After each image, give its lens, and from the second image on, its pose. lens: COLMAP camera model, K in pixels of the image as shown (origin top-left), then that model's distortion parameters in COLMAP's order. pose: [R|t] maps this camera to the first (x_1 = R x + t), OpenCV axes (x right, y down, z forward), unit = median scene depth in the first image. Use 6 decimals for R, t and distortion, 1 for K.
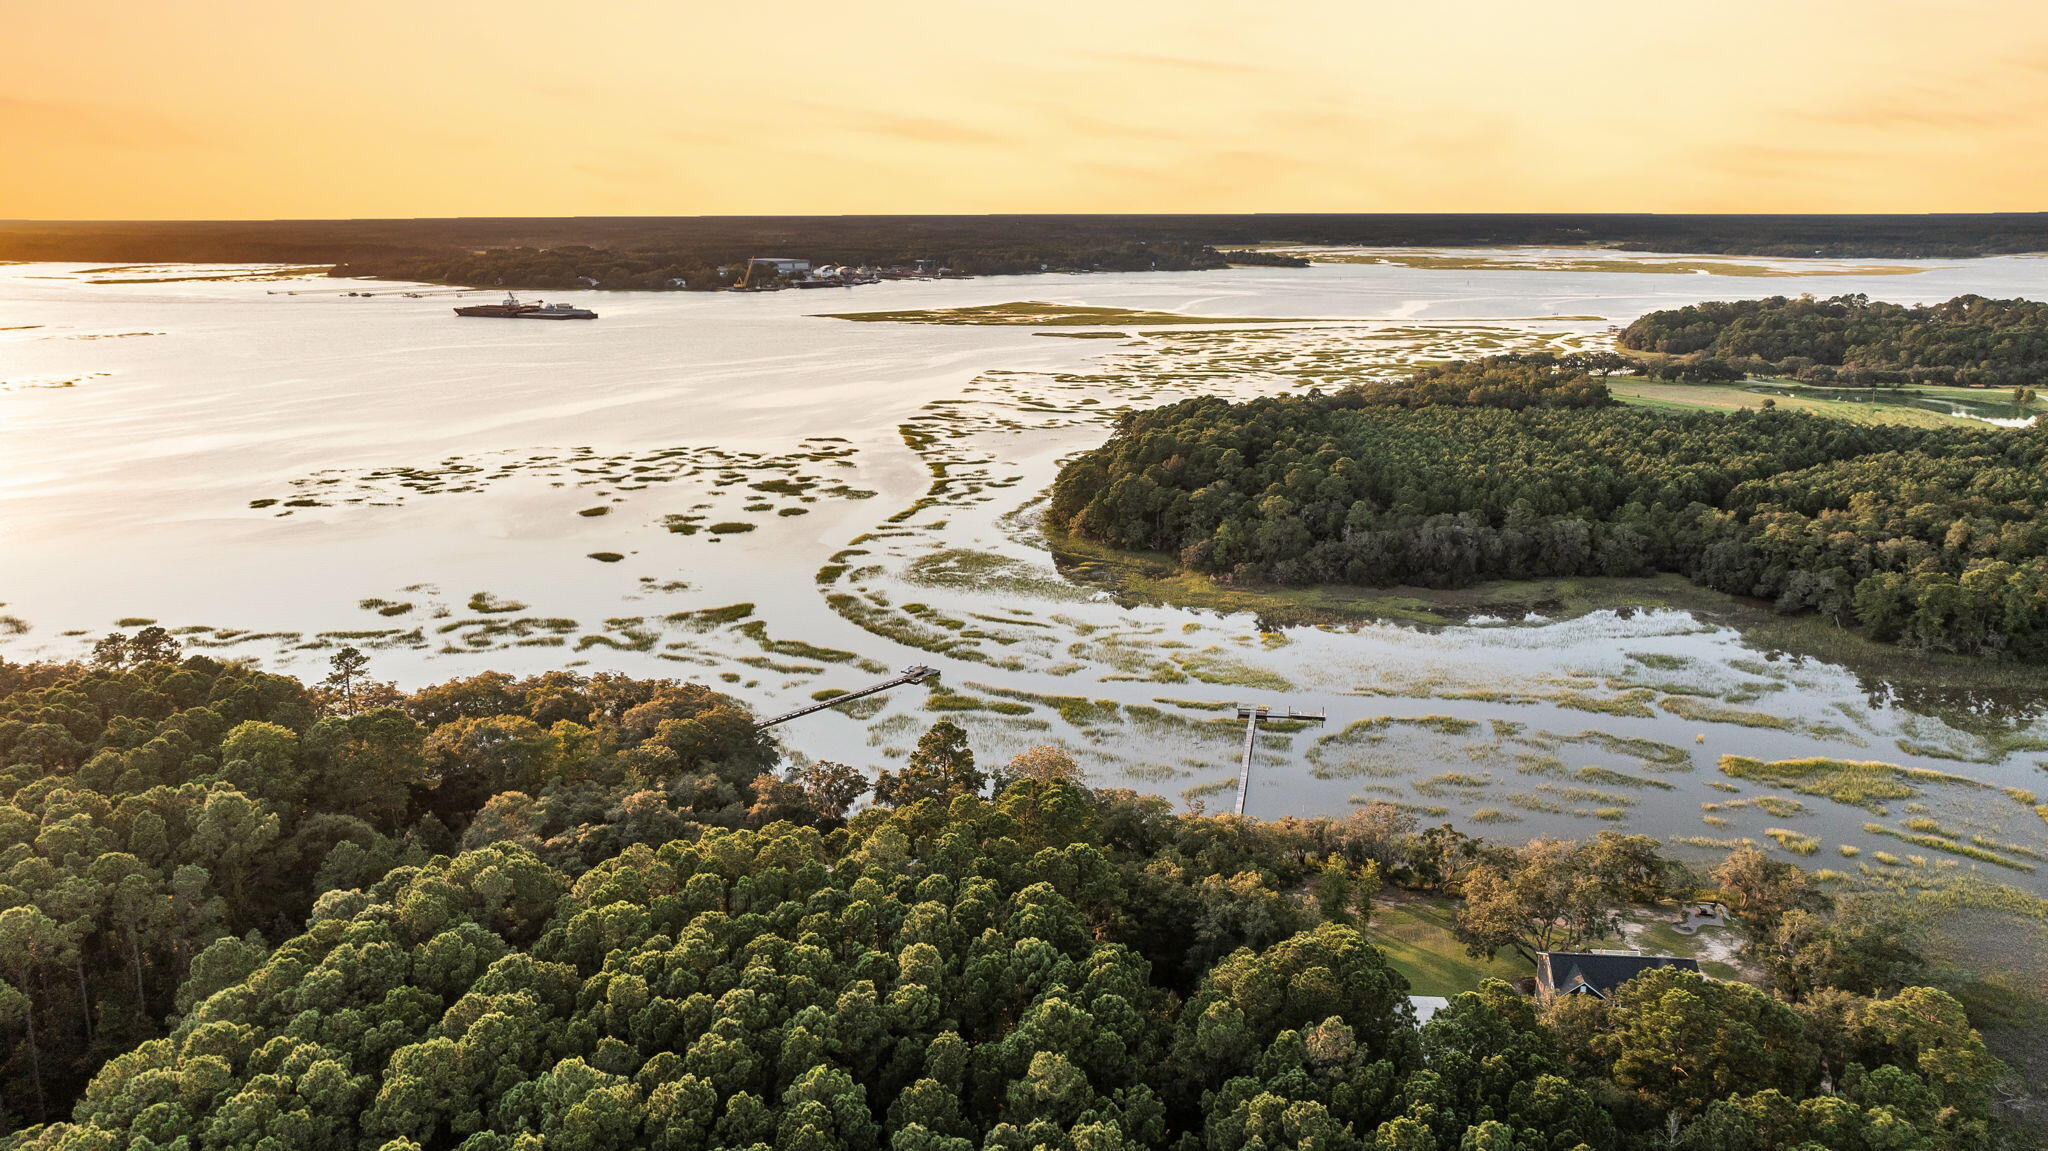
lens RADIAL K [[1450.5, 0, 1024.0], [0, 1450.5, 575.5], [0, 0, 1]] dist [-0.040259, 0.052618]
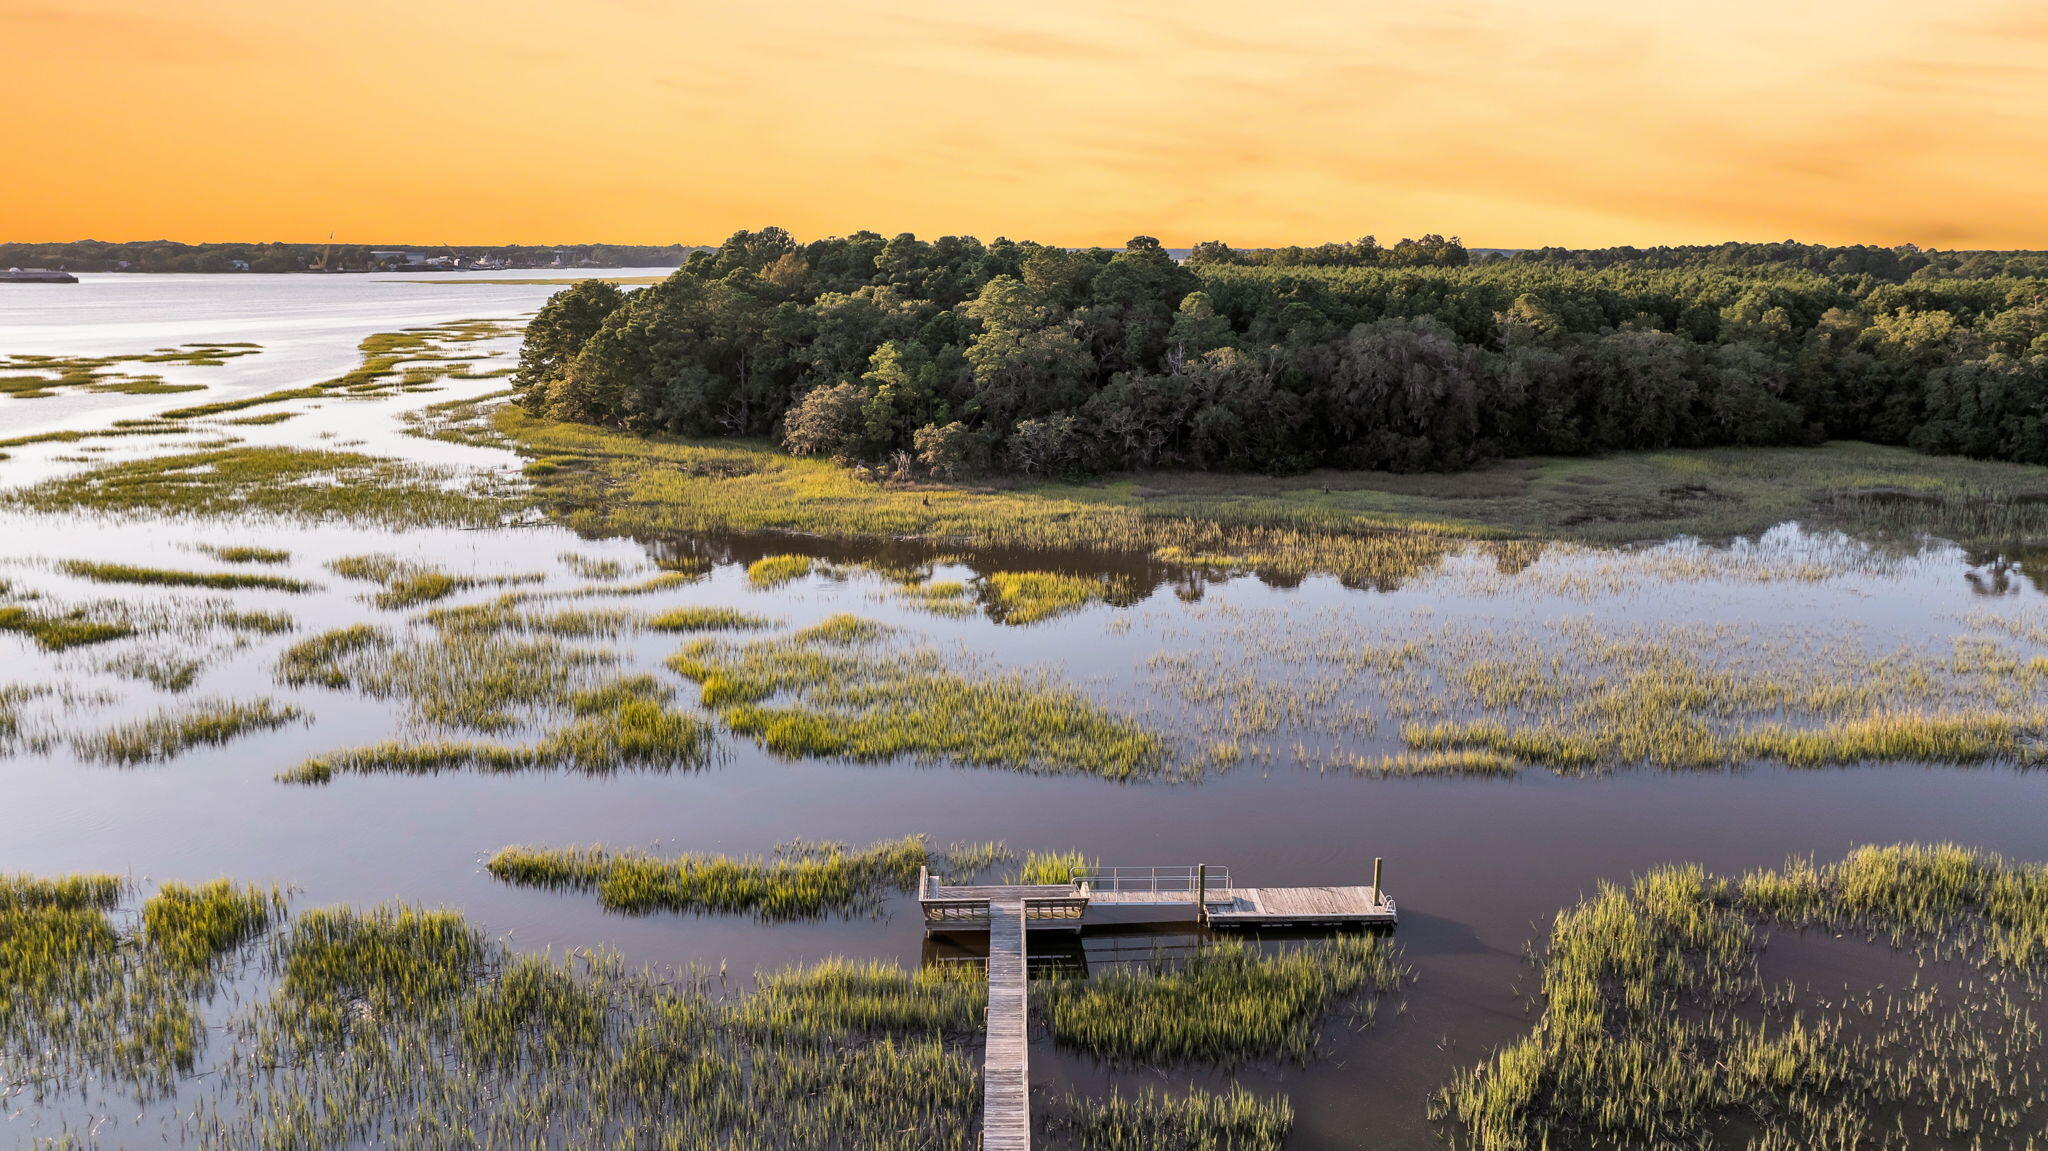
lens RADIAL K [[1450.5, 0, 1024.0], [0, 1450.5, 575.5], [0, 0, 1]] dist [-0.040259, 0.052618]
pose [[0.978322, -0.040612, 0.203070, 0.093799], [0.045755, 0.998738, -0.020696, 0.041474], [-0.201973, 0.029539, 0.978945, 0.615735]]
